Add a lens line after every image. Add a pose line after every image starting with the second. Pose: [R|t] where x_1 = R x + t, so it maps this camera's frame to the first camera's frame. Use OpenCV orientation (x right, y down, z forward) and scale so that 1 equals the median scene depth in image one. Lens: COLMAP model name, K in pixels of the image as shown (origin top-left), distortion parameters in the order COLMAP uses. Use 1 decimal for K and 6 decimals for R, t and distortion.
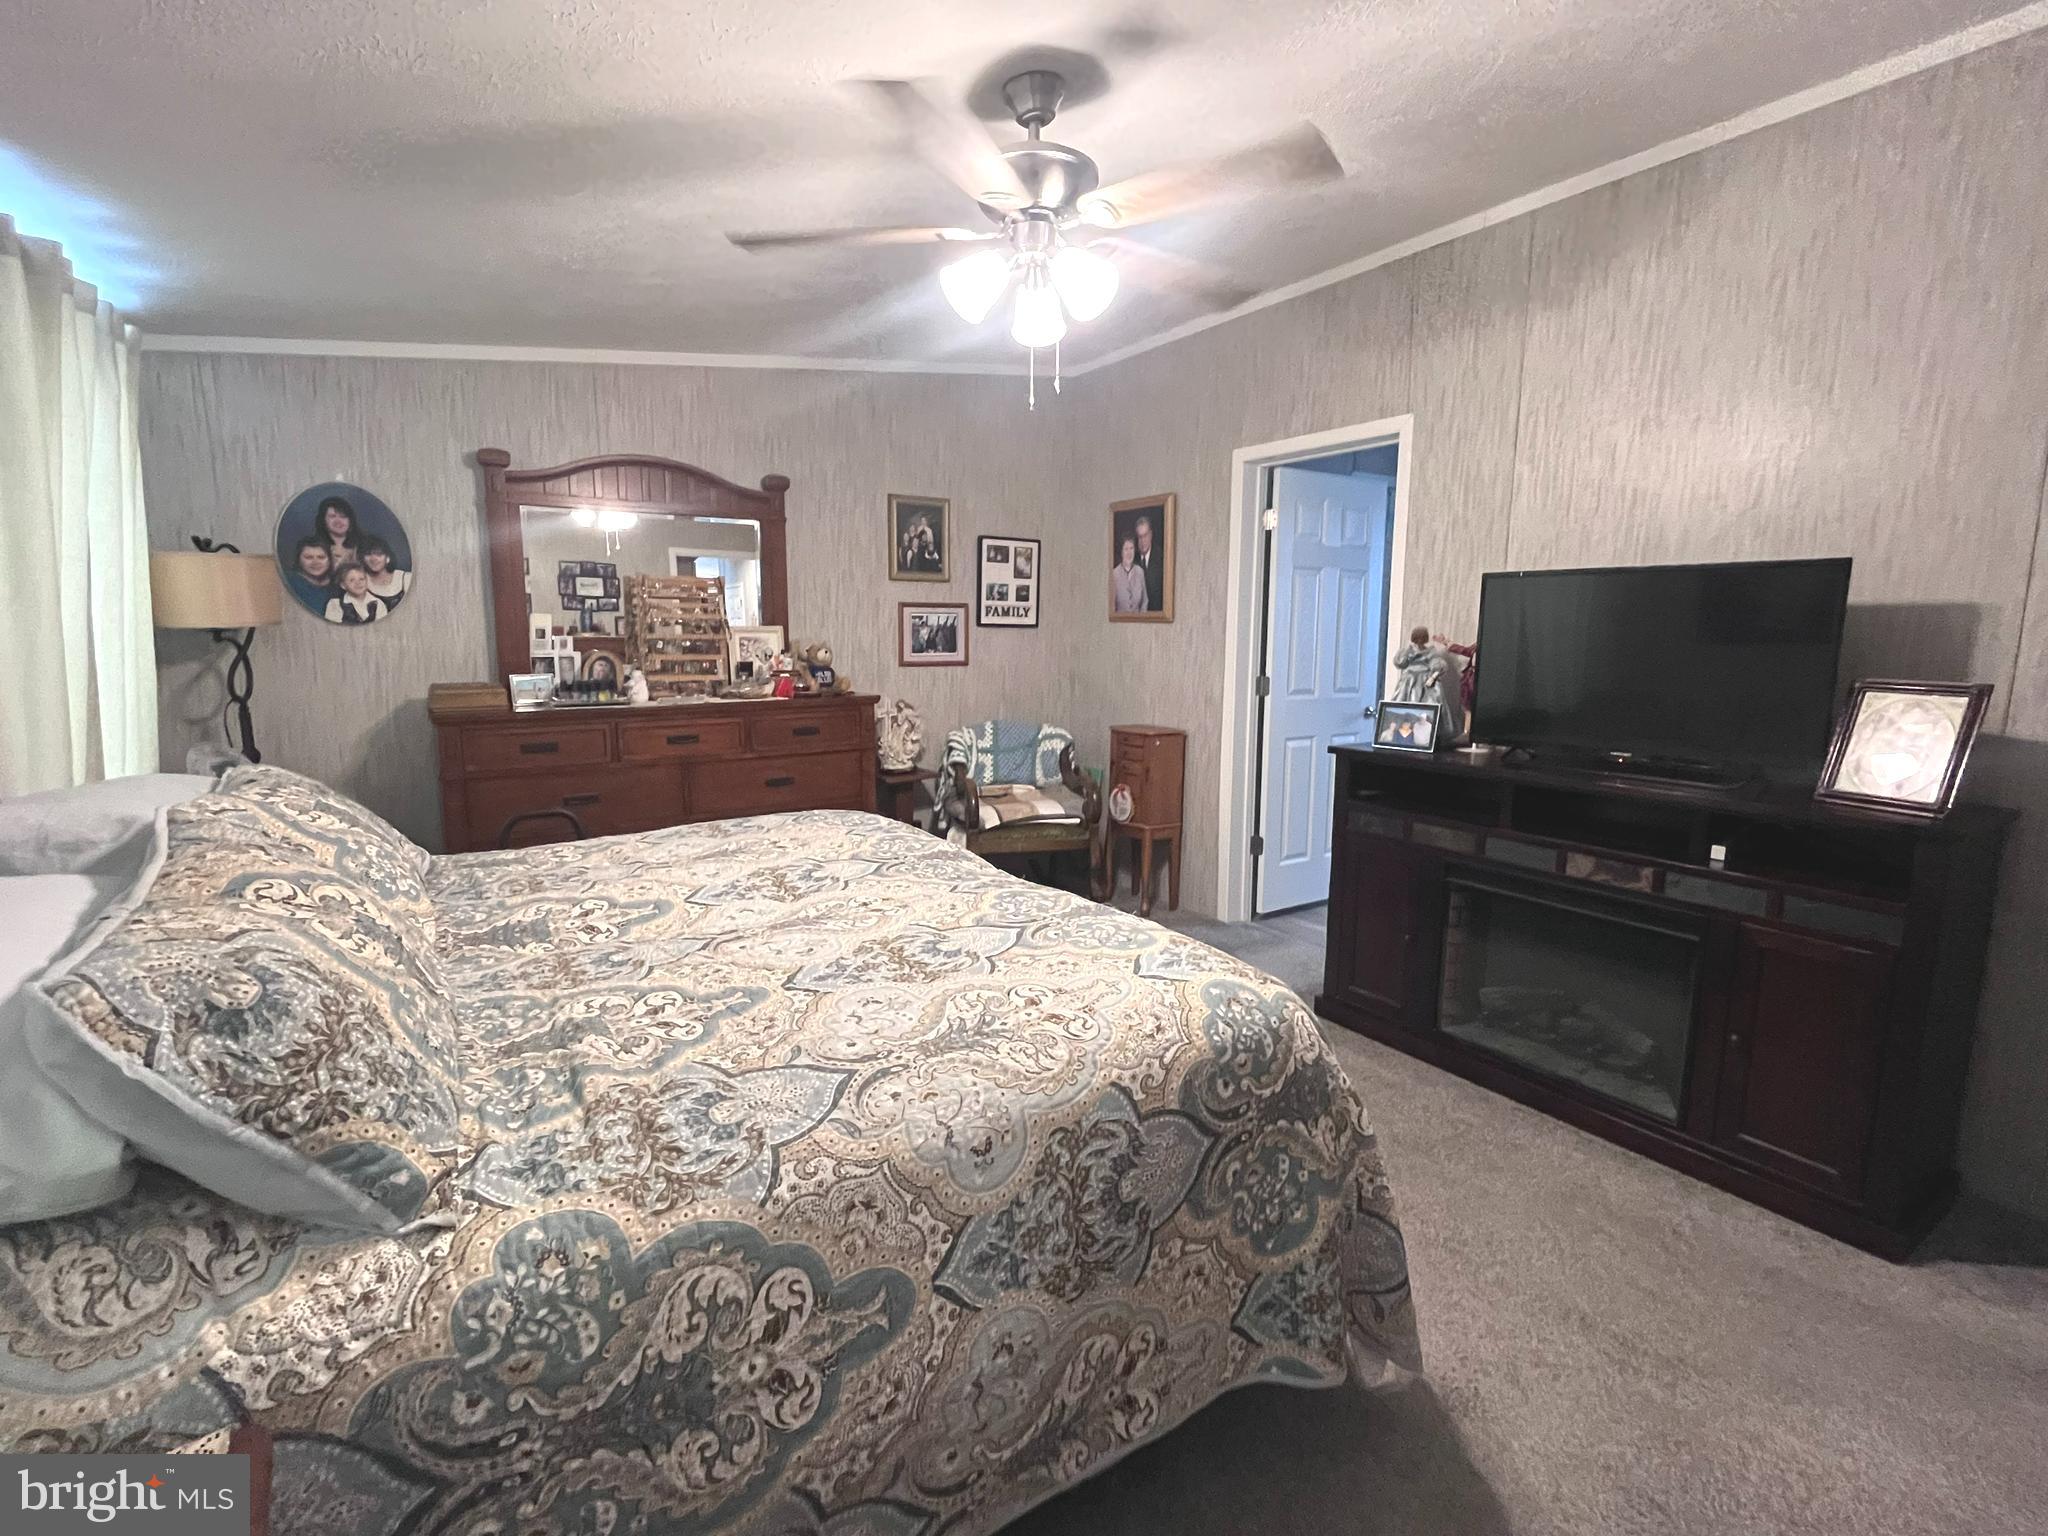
lens RADIAL K [[936.4, 0, 1020.4], [0, 936.4, 767.5], [0, 0, 1]] dist [0.000403, -0.000115]
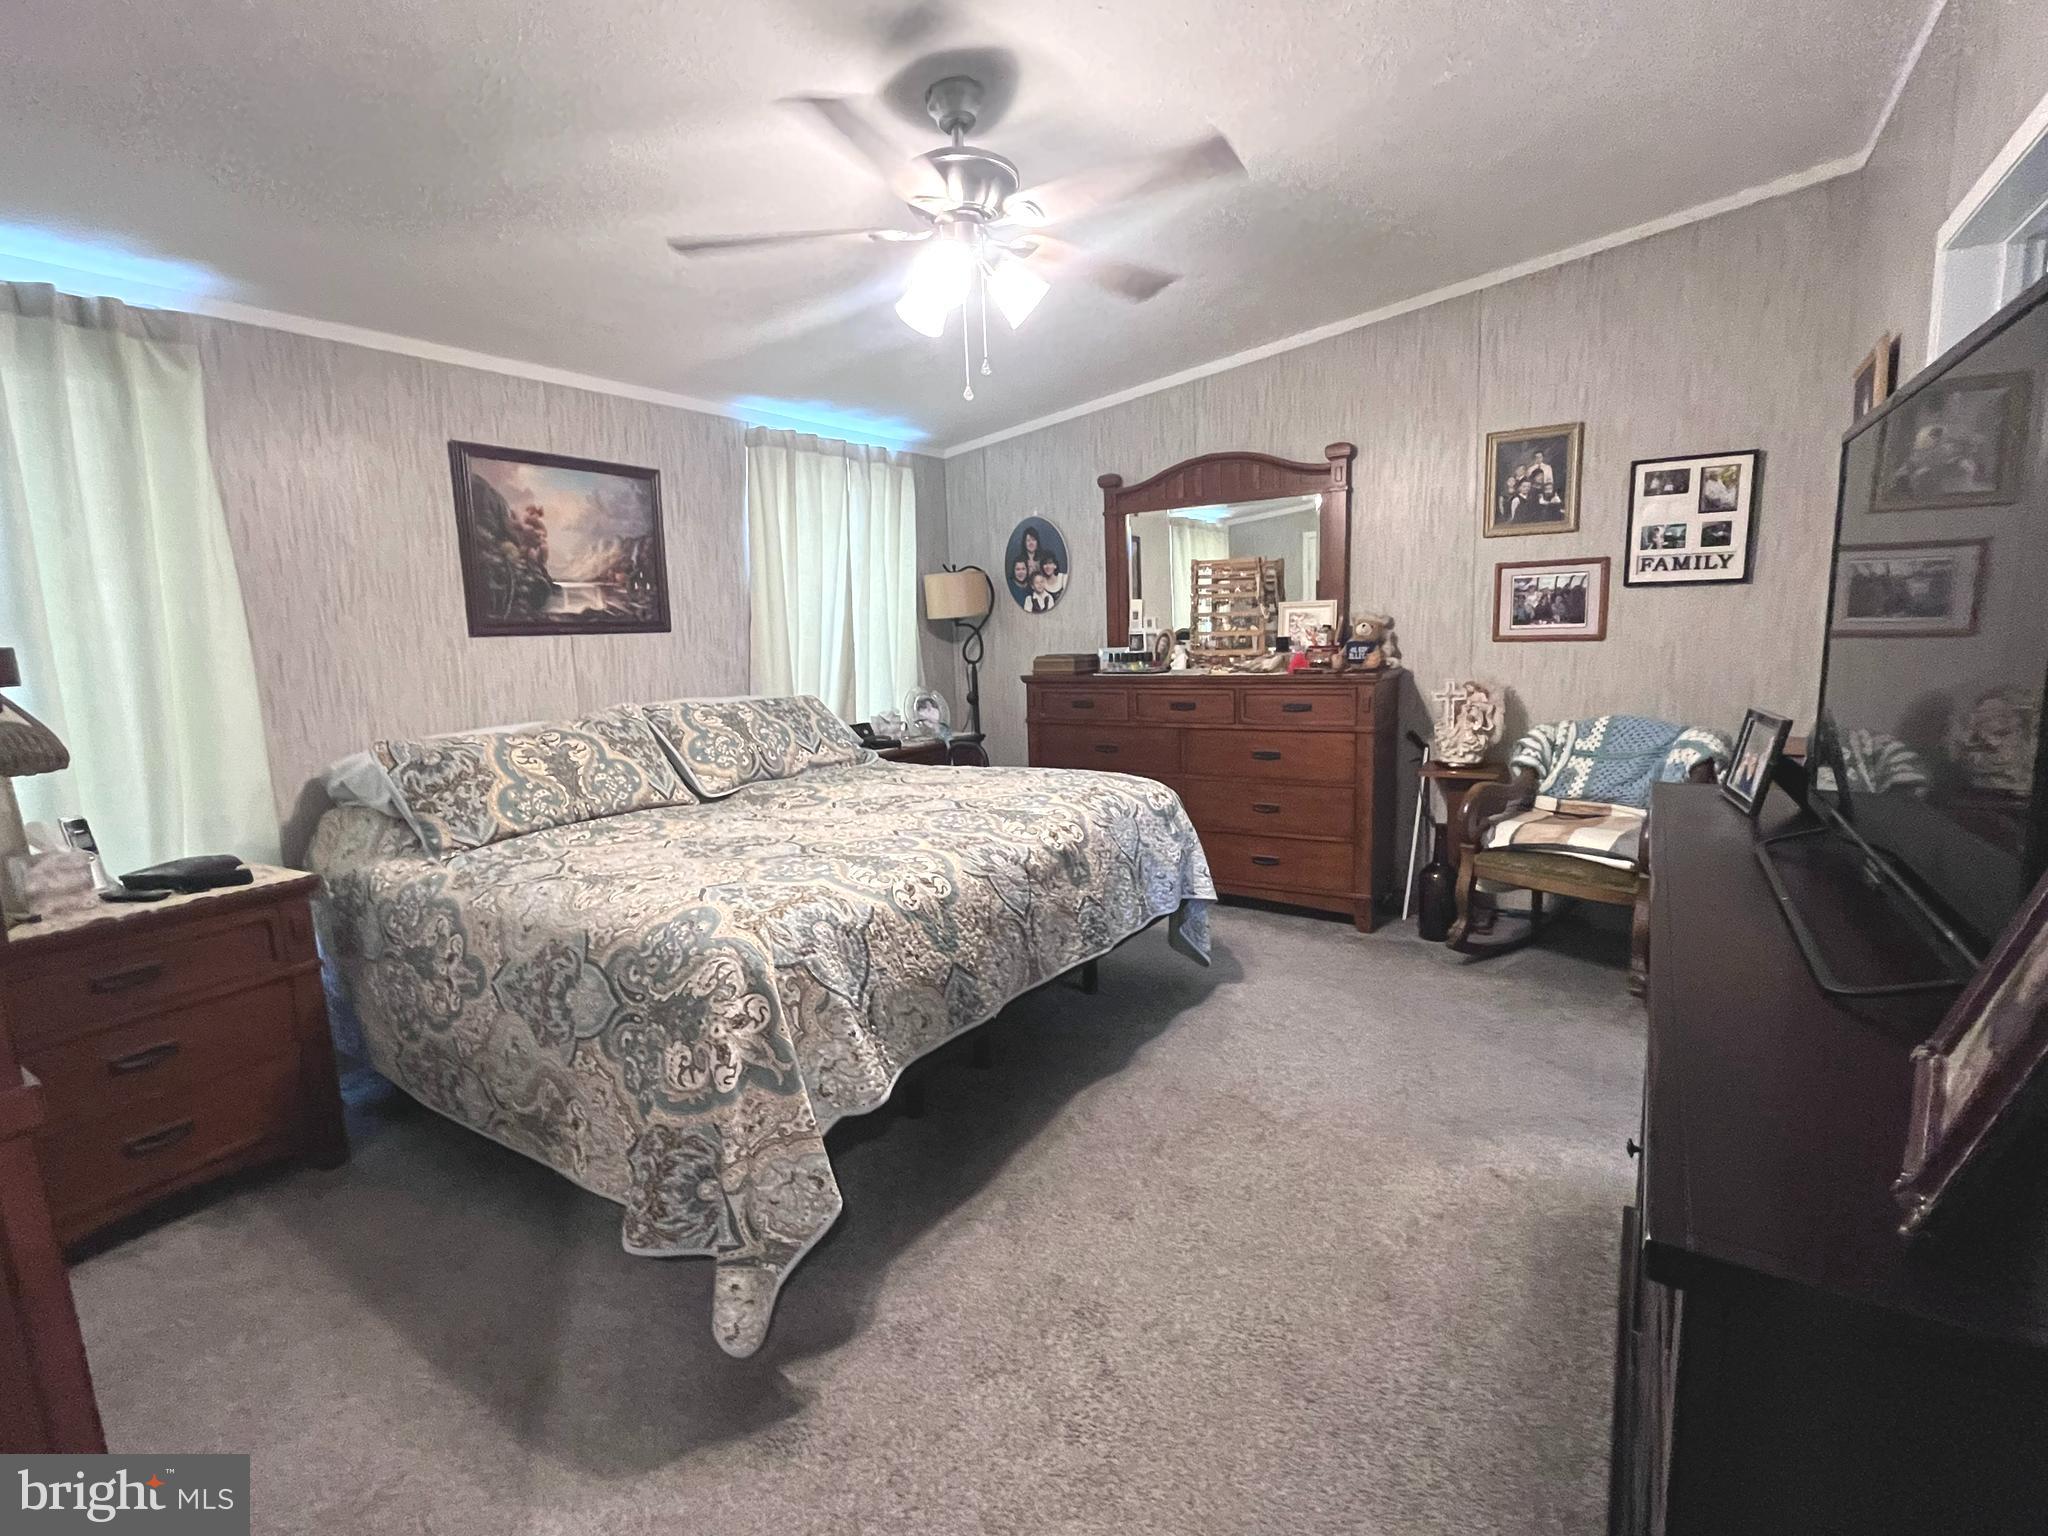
lens RADIAL K [[936.4, 0, 1020.4], [0, 936.4, 767.5], [0, 0, 1]] dist [0.000403, -0.000115]
pose [[0.402385, 0.122065, -0.907296, 0.472044], [-0.097797, 0.991131, 0.089971, -0.031129], [0.910232, 0.052528, 0.410754, 0.286426]]
